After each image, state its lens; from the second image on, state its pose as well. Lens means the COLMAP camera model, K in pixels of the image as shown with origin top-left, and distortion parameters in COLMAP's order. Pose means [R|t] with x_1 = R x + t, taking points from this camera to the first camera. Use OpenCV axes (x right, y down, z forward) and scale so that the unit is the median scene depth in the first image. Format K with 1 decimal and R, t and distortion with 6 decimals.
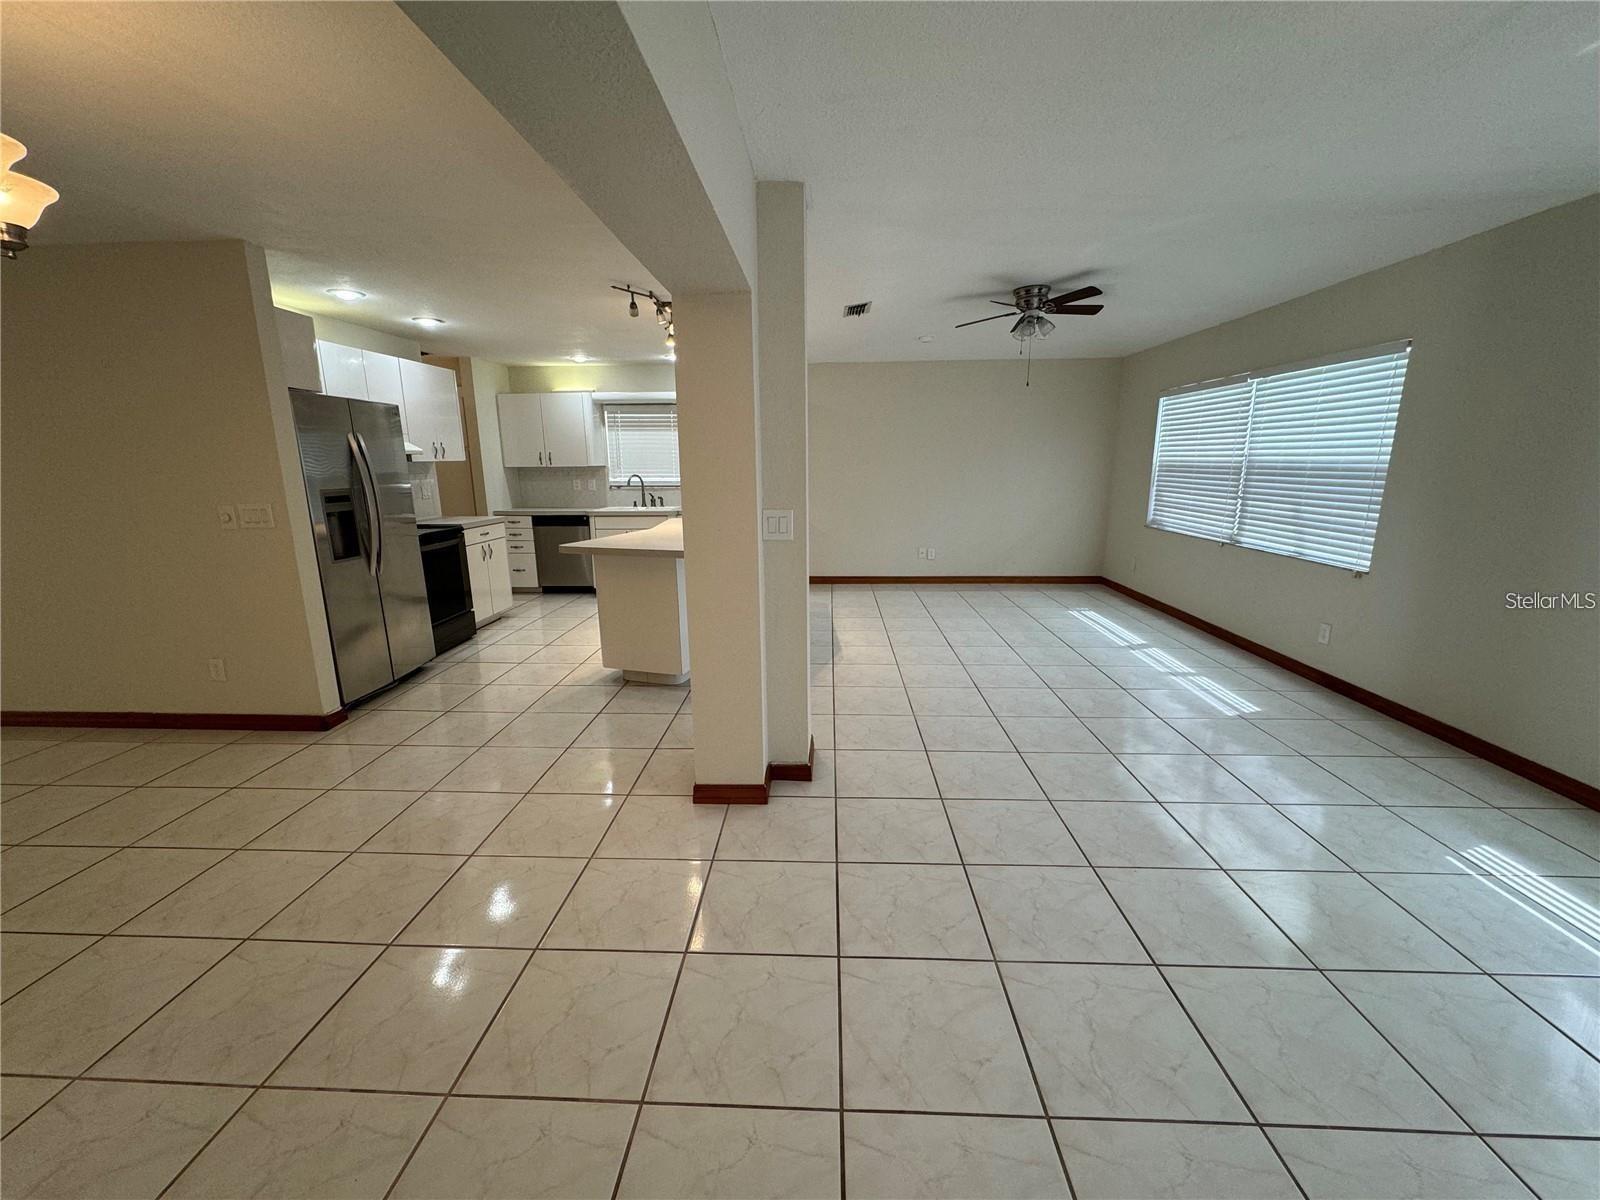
lens RADIAL K [[634.4, 0, 800.0], [0, 634.4, 600.0], [0, 0, 1]] dist [0.000339, 0.000299]
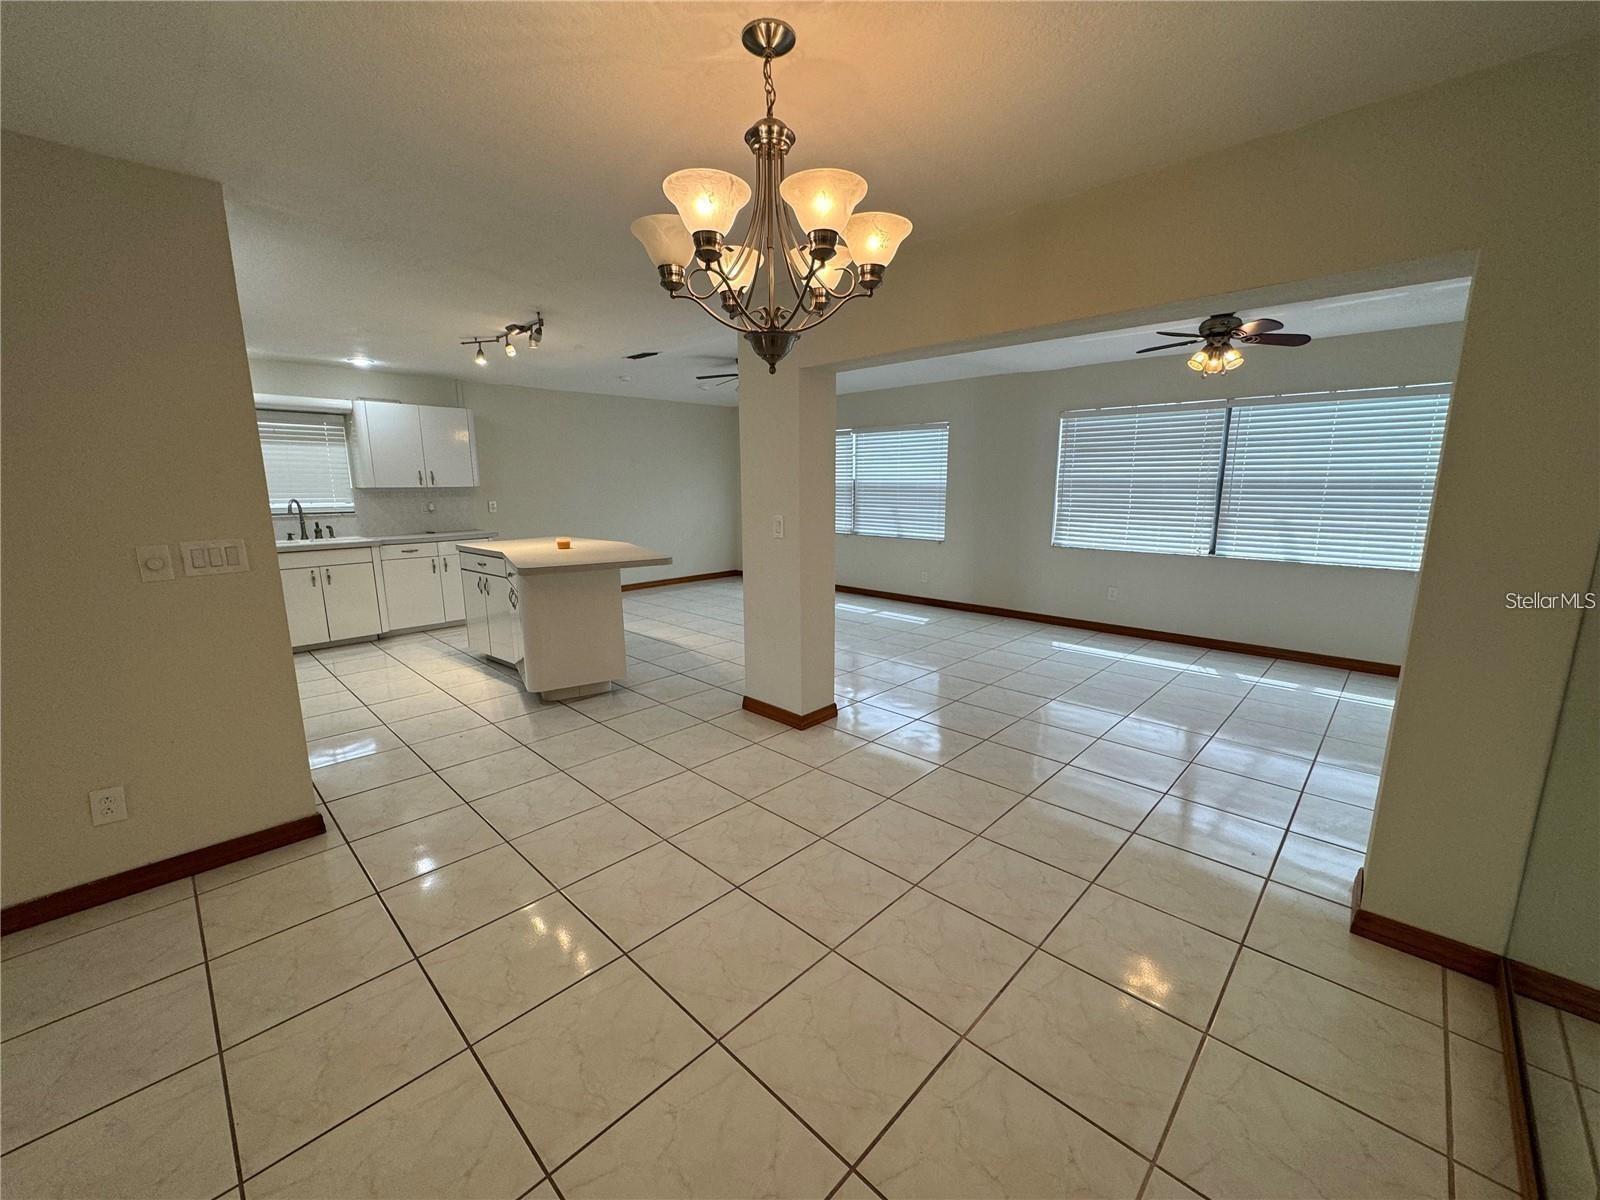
lens RADIAL K [[642.5, 0, 800.0], [0, 642.5, 600.0], [0, 0, 1]] dist [0.001055, 0.000077]
pose [[0.660617, -0.131680, 0.739084, -0.527849], [0.161152, 0.986420, 0.031703, 0.000932], [-0.733222, 0.098161, 0.672867, 0.023811]]
